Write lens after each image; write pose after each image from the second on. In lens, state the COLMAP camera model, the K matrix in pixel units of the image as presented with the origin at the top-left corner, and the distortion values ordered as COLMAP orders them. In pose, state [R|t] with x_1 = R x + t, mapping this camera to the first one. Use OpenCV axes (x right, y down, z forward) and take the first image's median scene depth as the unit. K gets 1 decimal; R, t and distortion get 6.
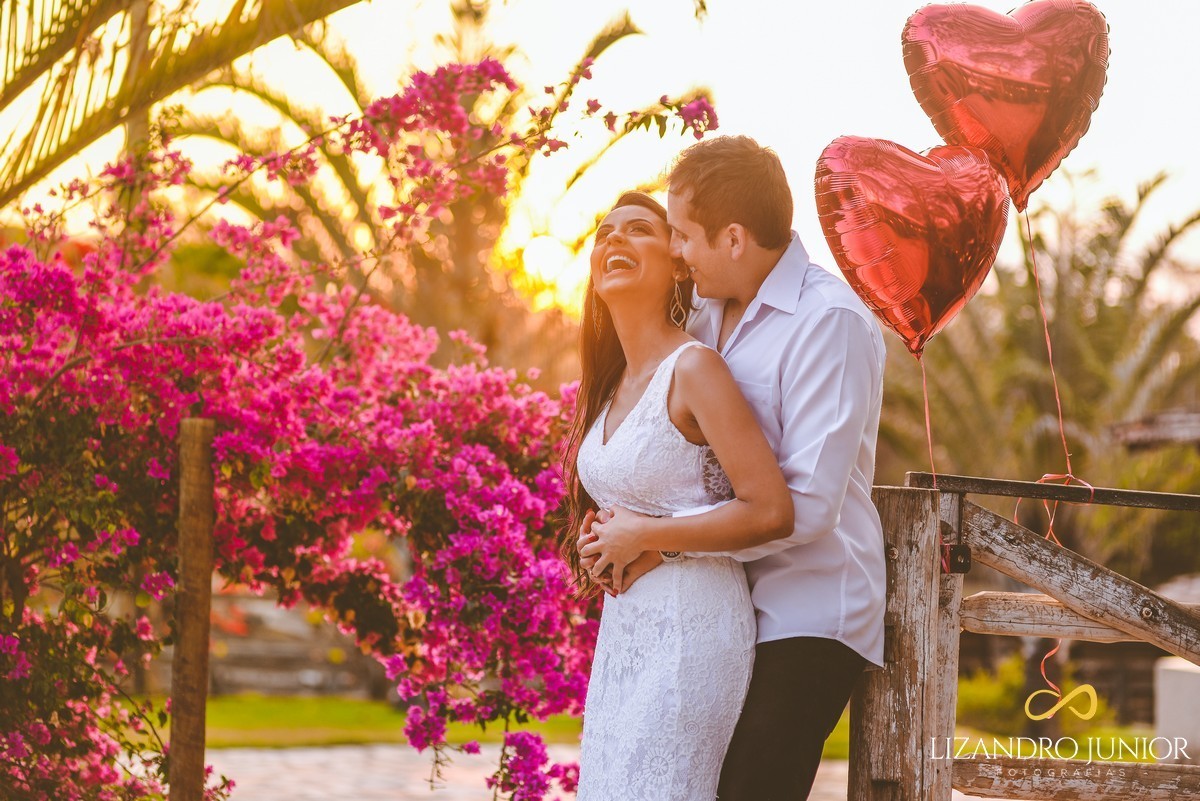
lens RADIAL K [[2884.8, 0, 600.0], [0, 2884.8, 400.5], [0, 0, 1]] dist [-0.019018, -0.135430]
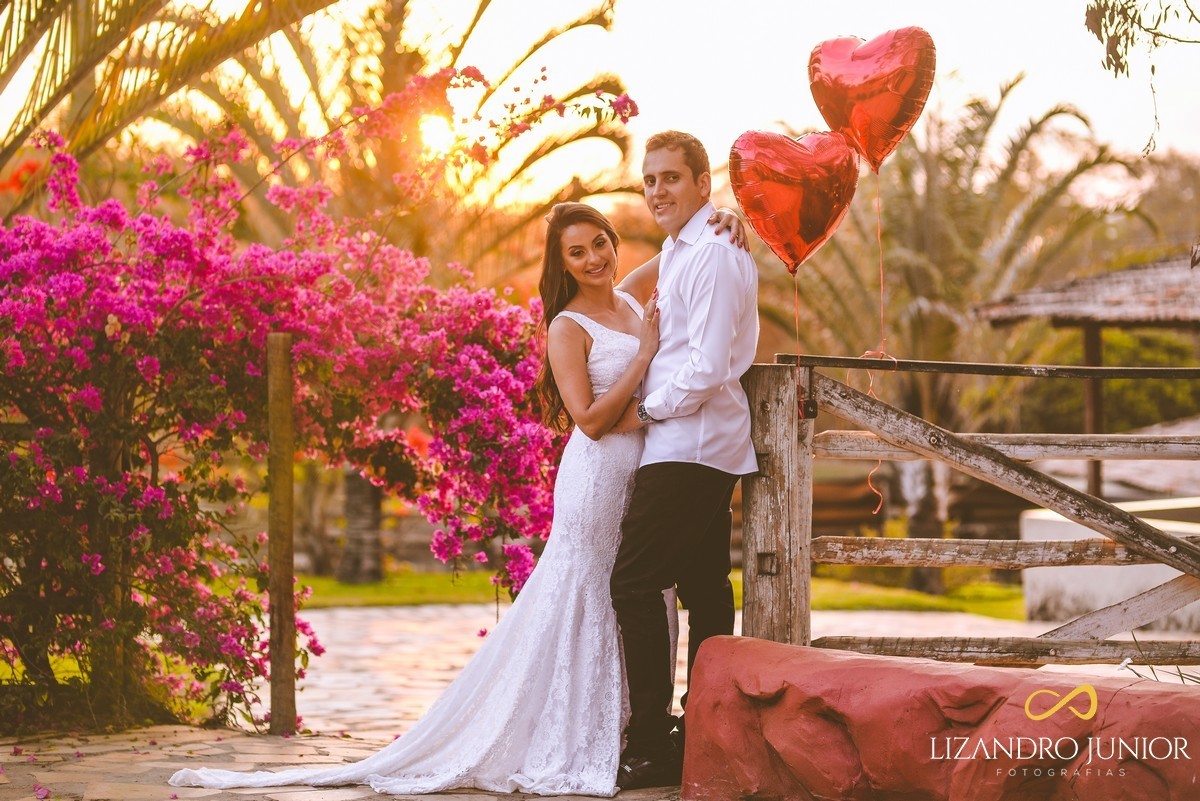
lens RADIAL K [[2923.0, 0, 600.0], [0, 2923.0, 400.5], [0, 0, 1]] dist [-0.014507, -0.135540]
pose [[0.998795, -0.033915, 0.035461, -0.033872], [0.032528, 0.998711, 0.038967, -0.011281], [-0.036737, -0.037767, 0.998611, -0.439970]]
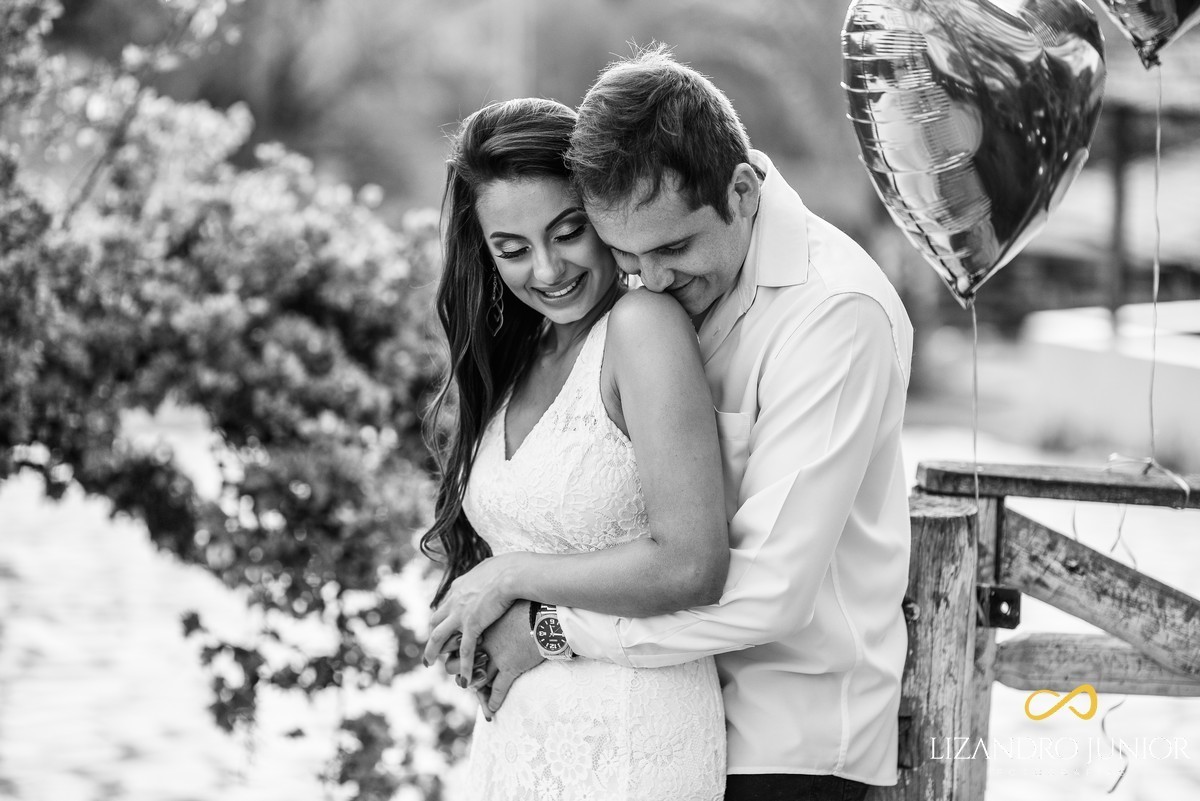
lens RADIAL K [[2860.8, 0, 572.7], [0, 2860.8, 400.6], [0, 0, 1]] dist [-0.025035, -0.311491]
pose [[0.998711, -0.009460, 0.049873, -0.008656], [0.002046, 0.989186, 0.146650, -0.073880], [-0.050721, -0.146359, 0.987930, 0.270056]]
